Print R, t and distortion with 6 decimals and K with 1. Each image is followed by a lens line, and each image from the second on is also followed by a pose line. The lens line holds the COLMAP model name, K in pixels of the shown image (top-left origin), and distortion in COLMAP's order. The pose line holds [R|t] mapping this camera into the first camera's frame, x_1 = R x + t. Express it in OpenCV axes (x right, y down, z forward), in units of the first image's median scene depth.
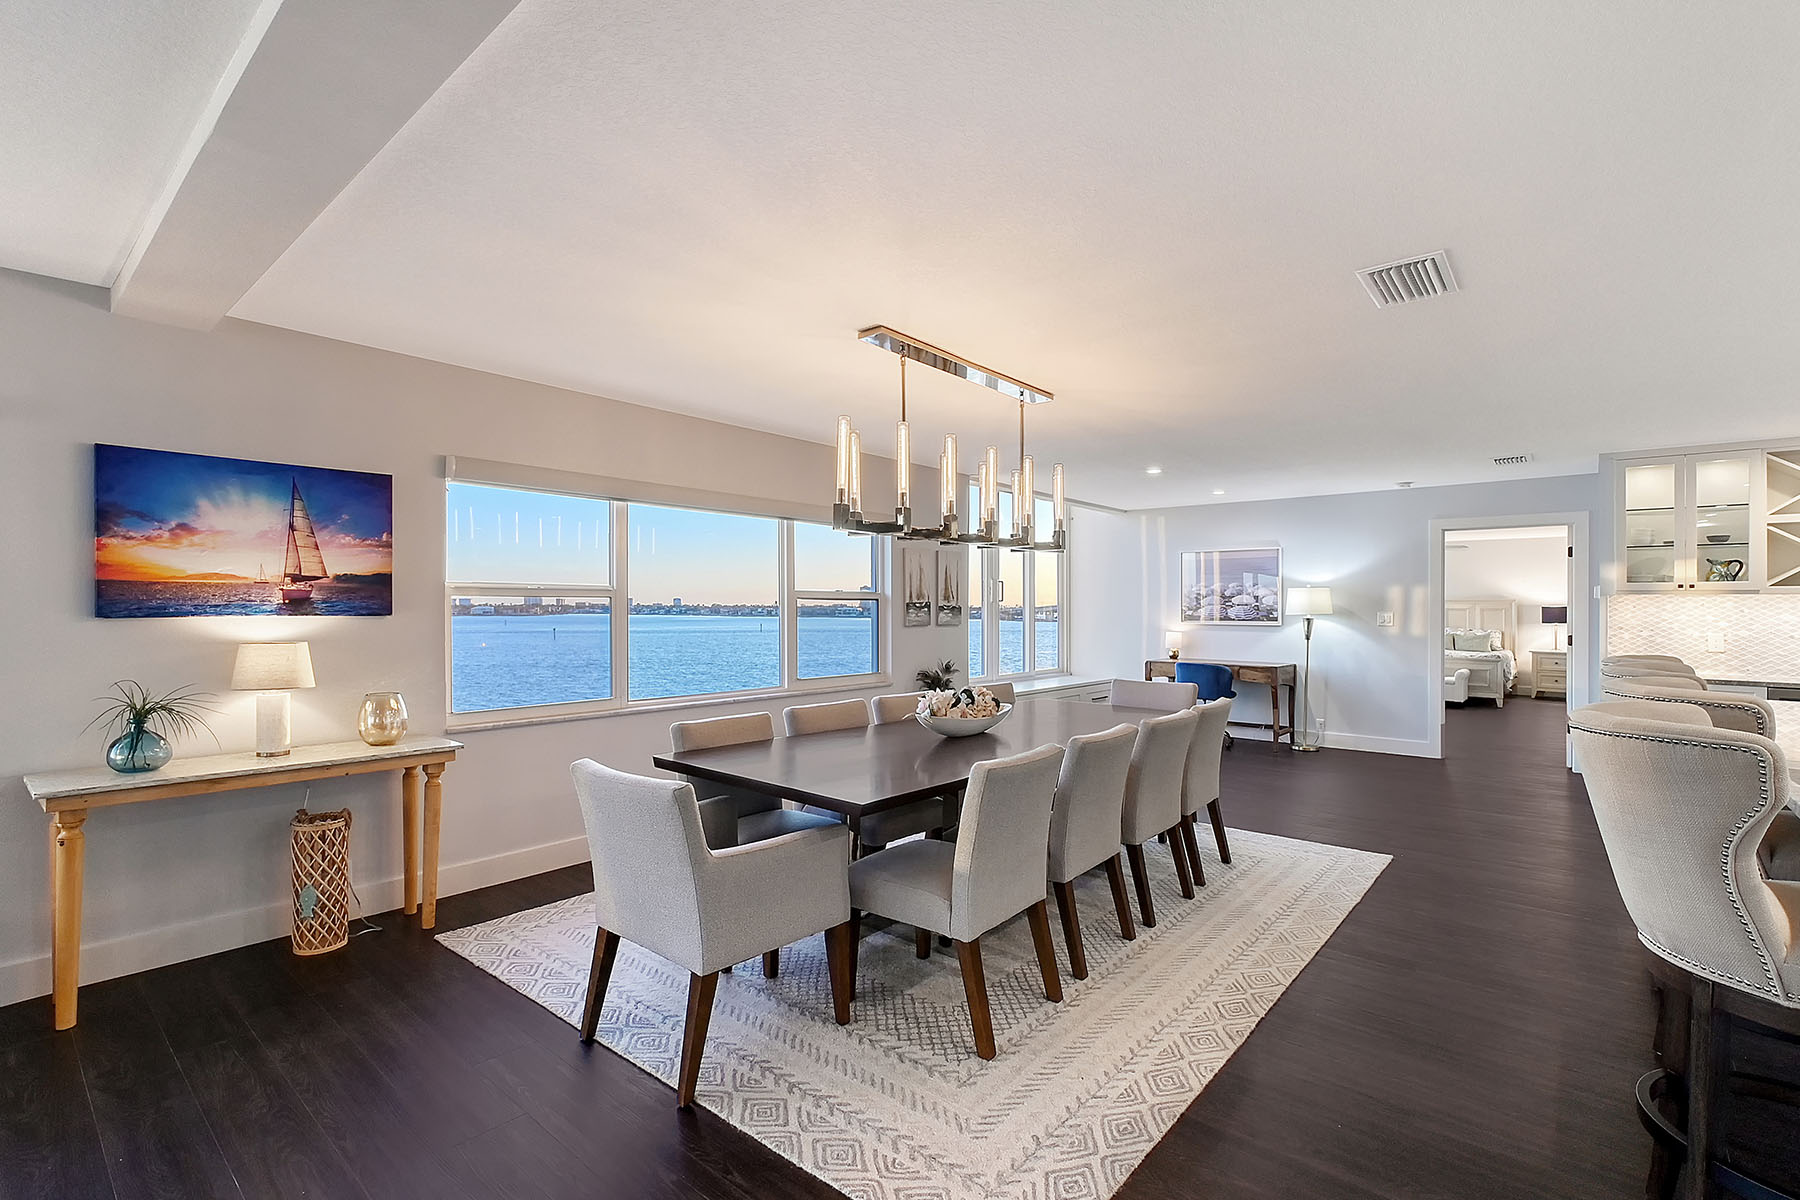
lens RADIAL K [[819.7, 0, 920.5], [0, 819.7, 602.4], [0, 0, 1]] dist [-0.001789, -0.000599]
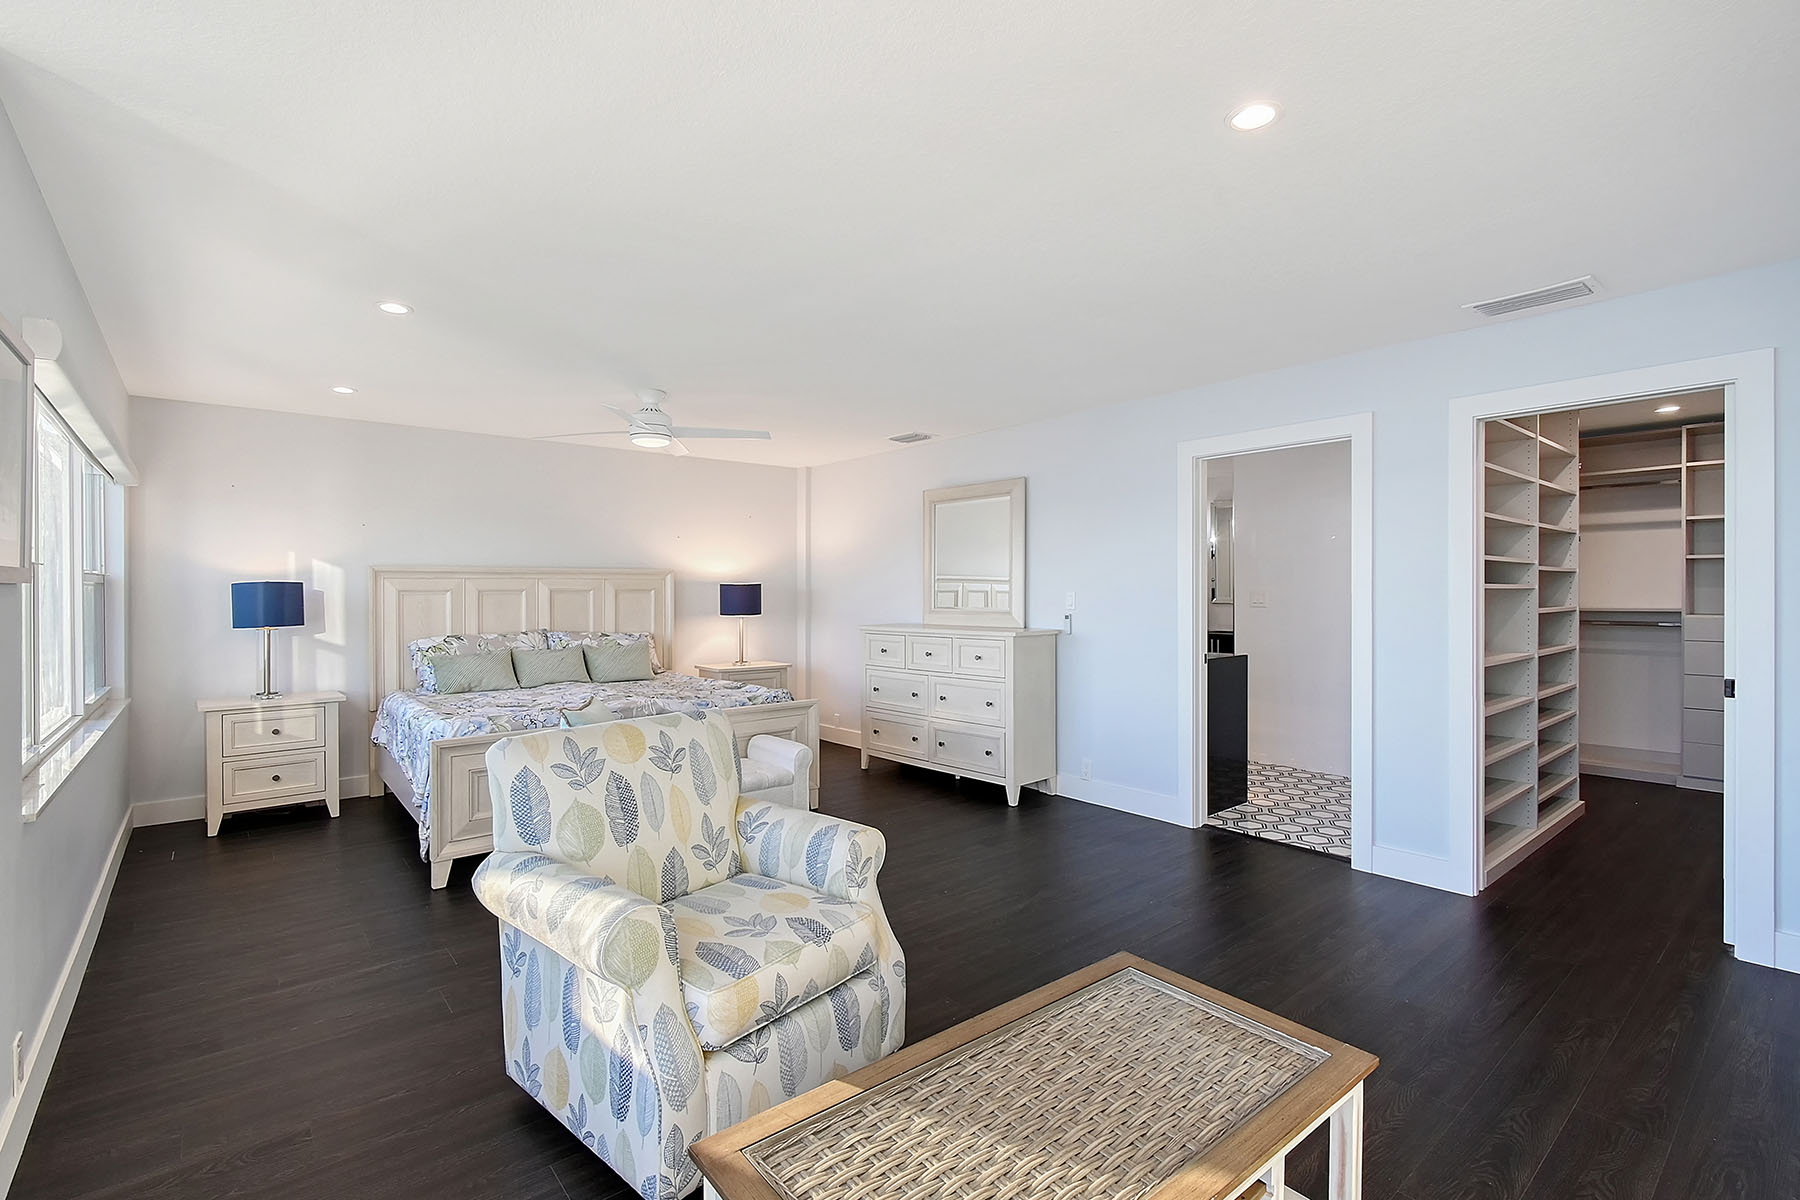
lens RADIAL K [[819.7, 0, 920.5], [0, 819.7, 602.4], [0, 0, 1]] dist [-0.001789, -0.000599]
pose [[0.170146, -0.017310, 0.985267, 0.455952], [0.001502, 0.999849, 0.017307, 0.013671], [-0.985418, -0.001465, 0.170146, 1.419370]]
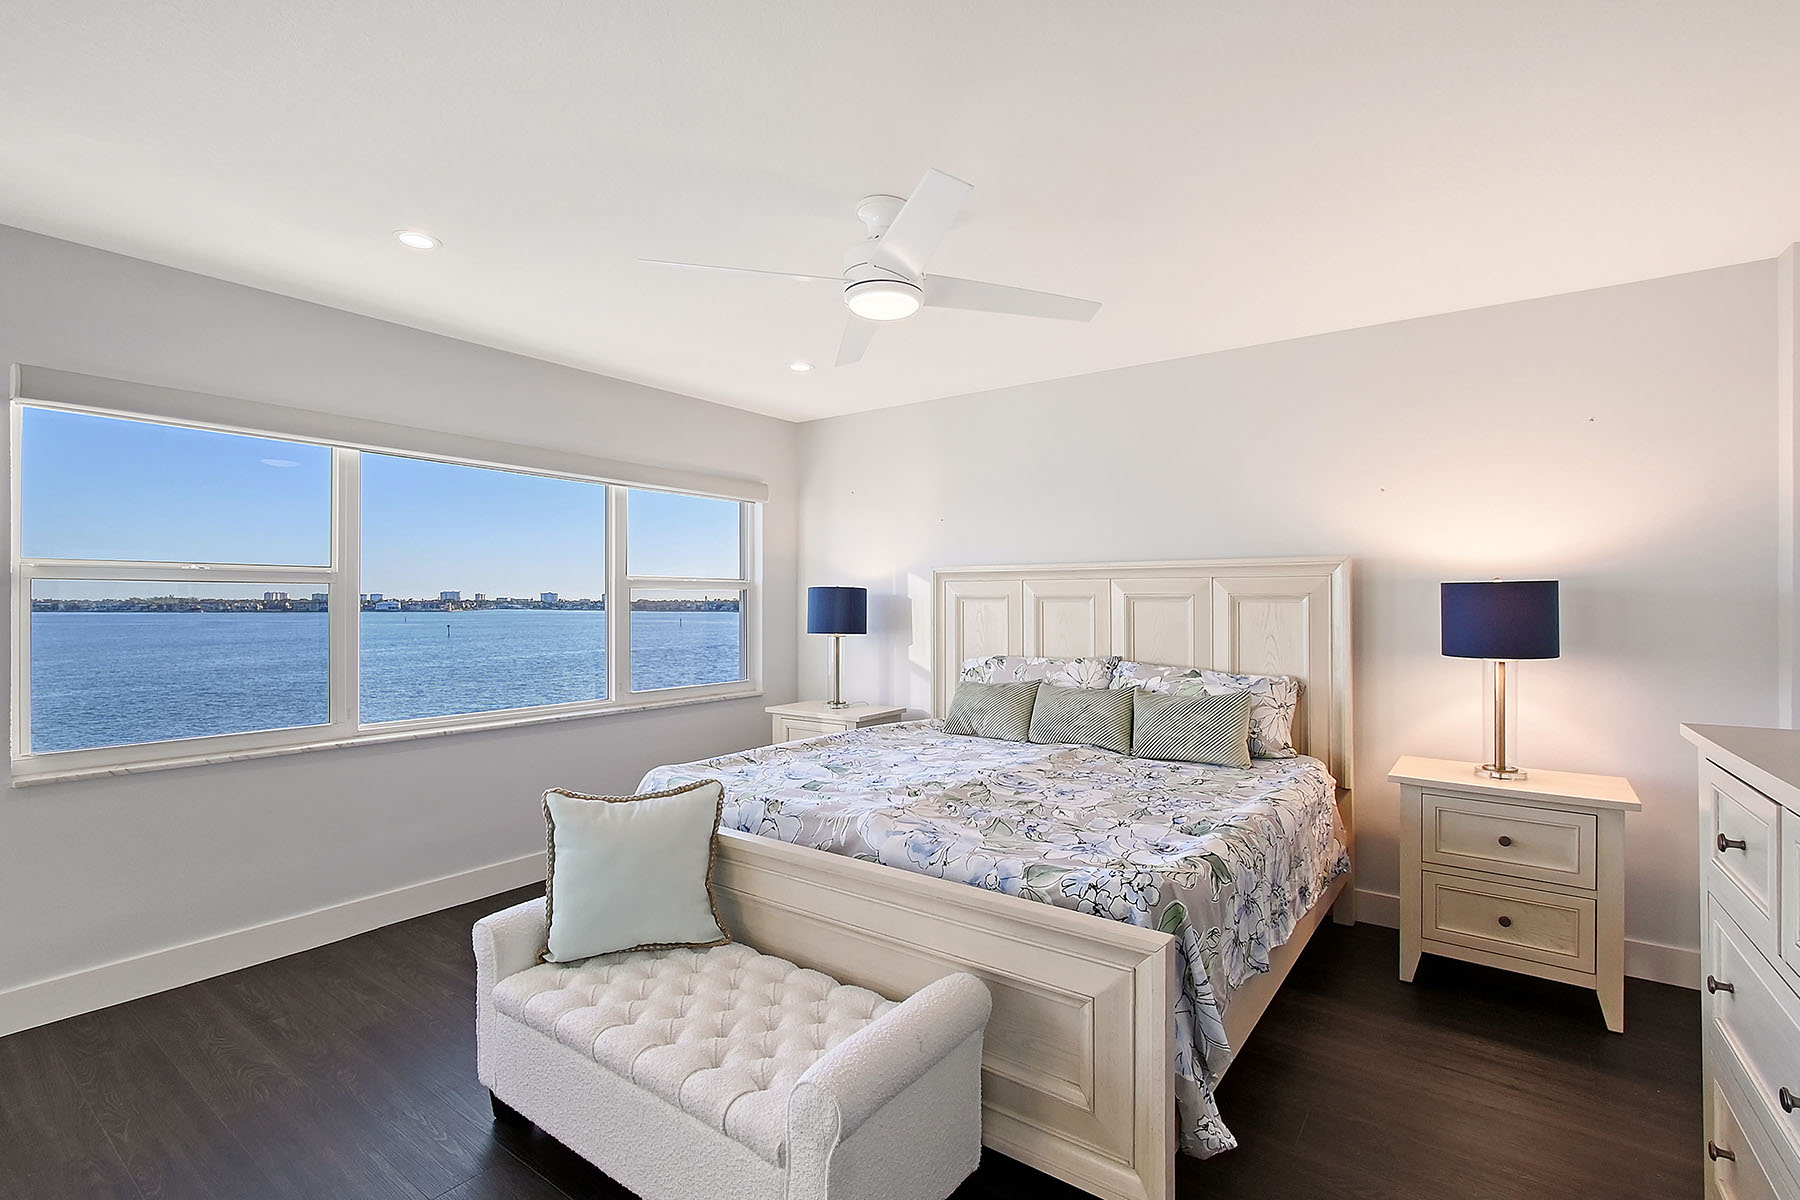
lens RADIAL K [[821.0, 0, 910.5], [0, 821.0, 598.9], [0, 0, 1]] dist [0.017050, -0.000413]
pose [[0.998056, -0.000971, 0.062316, 1.075607], [0.000850, 0.999998, 0.001968, 0.015647], [-0.062318, -0.001911, 0.998054, 1.404703]]
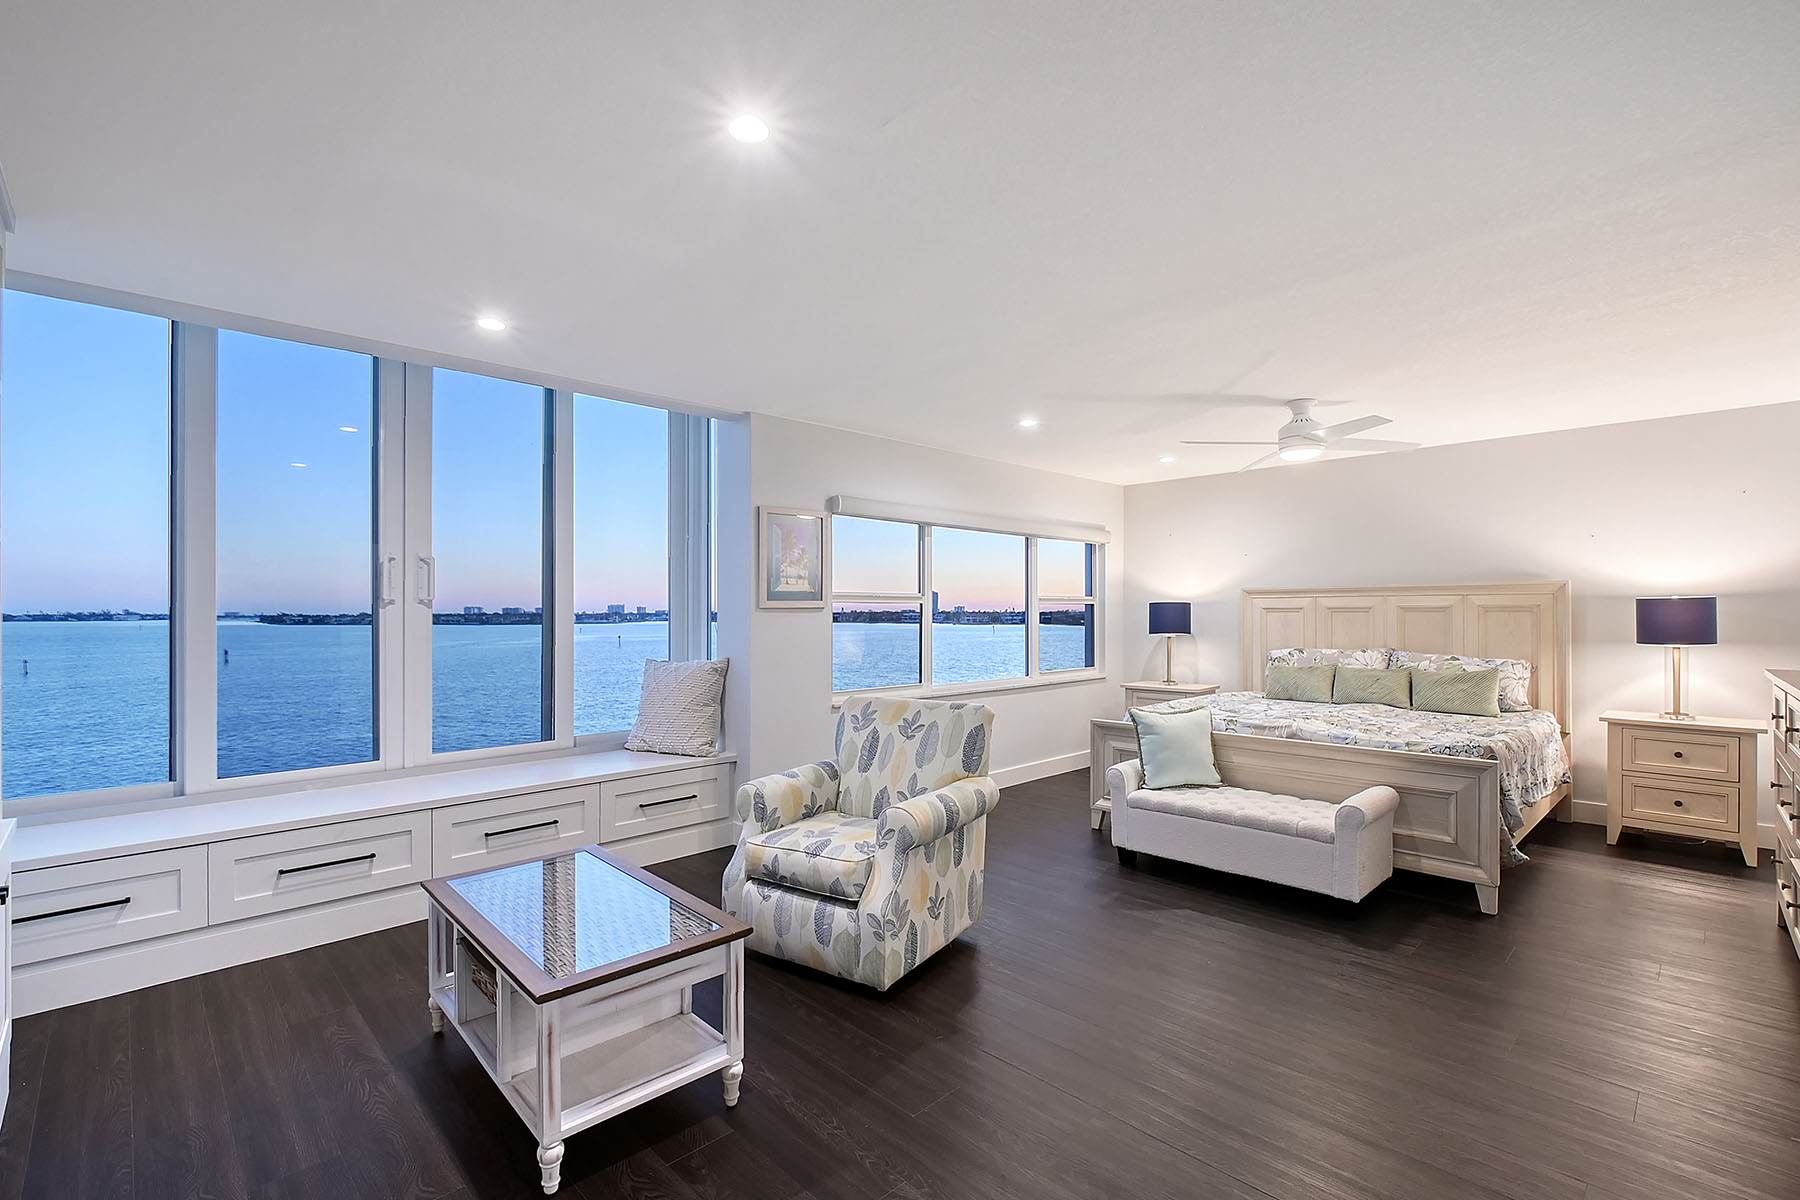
lens RADIAL K [[813.4, 0, 906.1], [0, 813.4, 609.0], [0, 0, 1]] dist [-0.002470, -0.000481]
pose [[0.994661, -0.007150, -0.102944, 0.842043], [0.007256, 0.999973, 0.000656, 0.012572], [0.102937, -0.001399, 0.994687, 1.080277]]
